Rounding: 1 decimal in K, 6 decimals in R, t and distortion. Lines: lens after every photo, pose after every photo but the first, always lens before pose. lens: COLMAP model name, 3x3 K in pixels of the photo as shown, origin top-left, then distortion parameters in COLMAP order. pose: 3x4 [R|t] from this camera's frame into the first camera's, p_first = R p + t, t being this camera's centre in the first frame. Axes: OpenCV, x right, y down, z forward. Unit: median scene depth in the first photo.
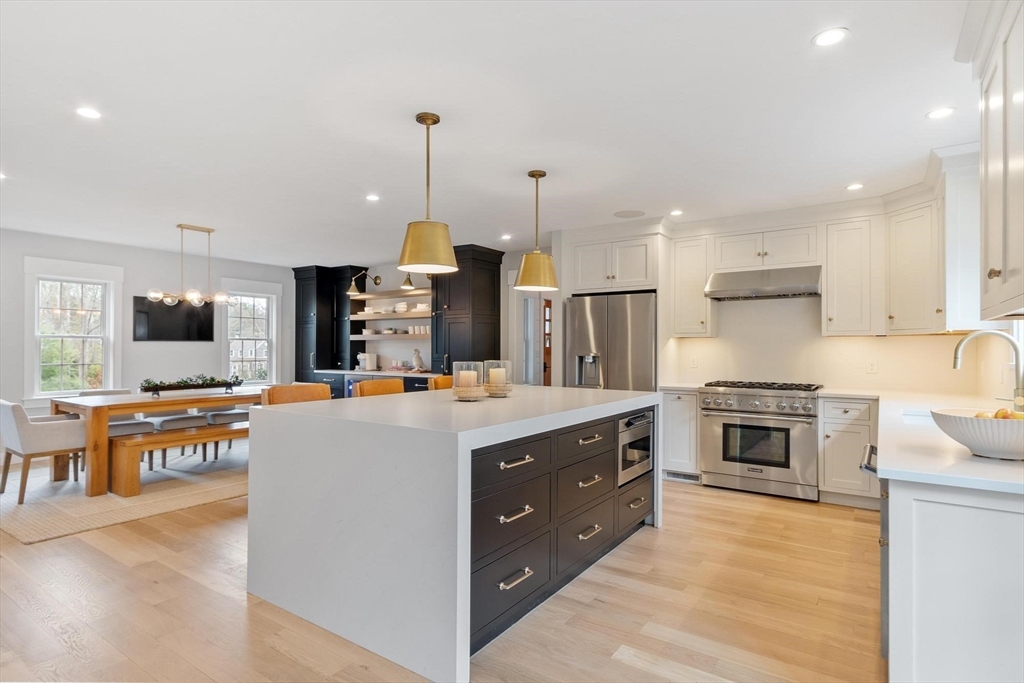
lens RADIAL K [[535.1, 0, 497.6], [0, 535.1, 345.2], [0, 0, 1]] dist [0.002228, -0.000592]
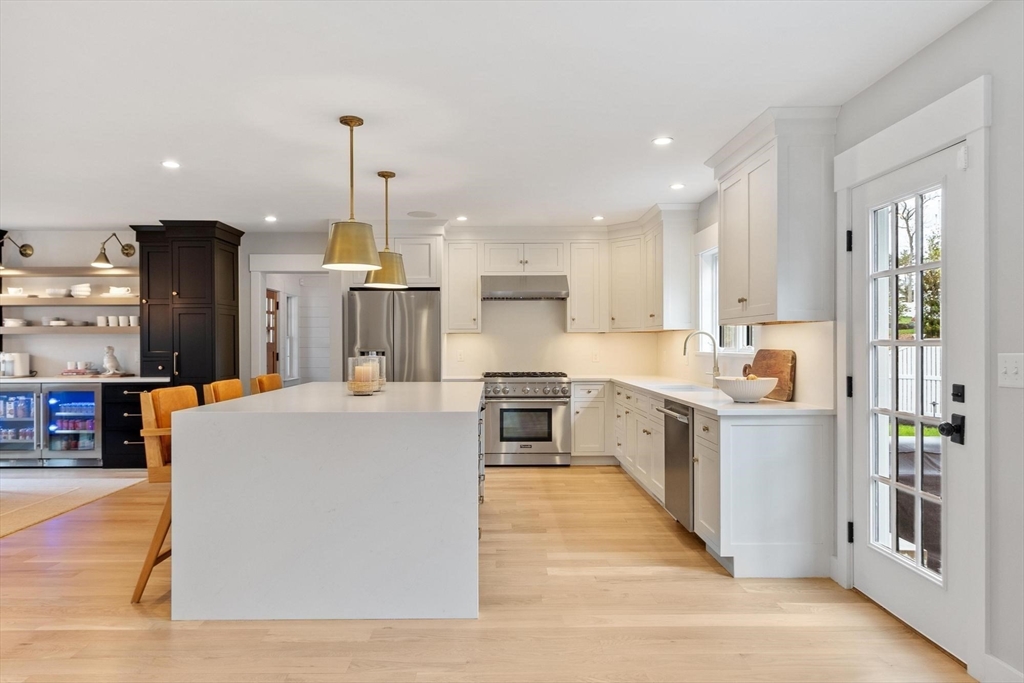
lens RADIAL K [[640.2, 0, 495.5], [0, 640.2, 345.0], [0, 0, 1]] dist [0.000892, -0.000866]
pose [[0.811469, -0.006699, 0.584357, -0.366899], [0.002237, 0.999963, 0.008356, -0.001324], [-0.584391, -0.005474, 0.811453, -0.095211]]
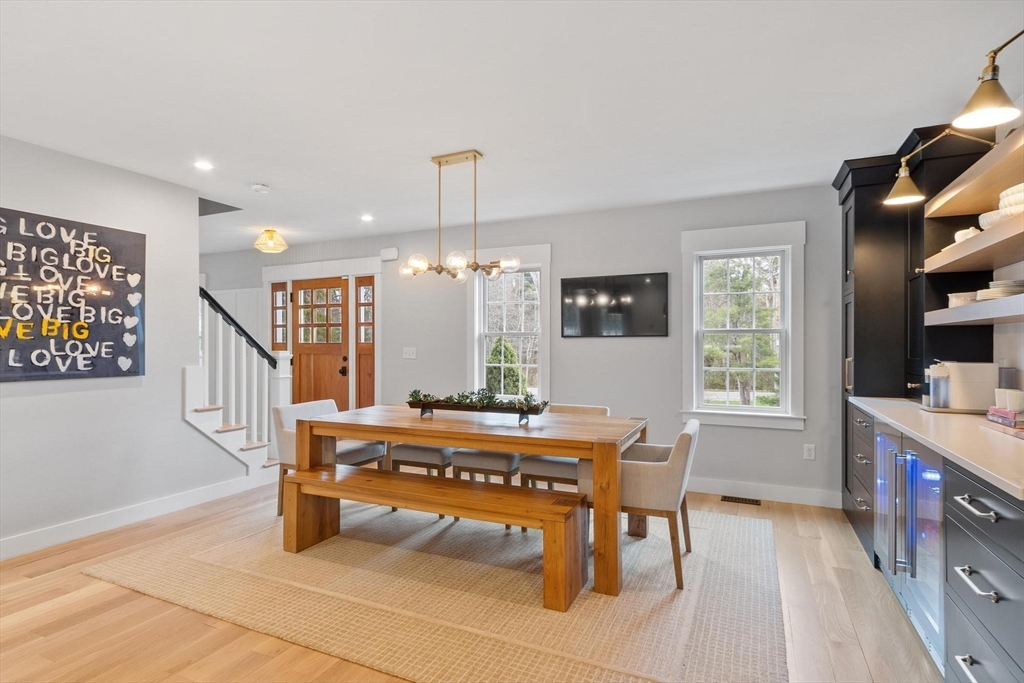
lens RADIAL K [[535.1, 0, 497.6], [0, 535.1, 345.2], [0, 0, 1]] dist [0.002228, -0.000592]
pose [[0.180166, -0.002292, -0.983633, 0.074850], [0.006631, 0.999977, -0.001116, 0.004868], [0.983614, -0.006322, 0.180177, 1.056667]]
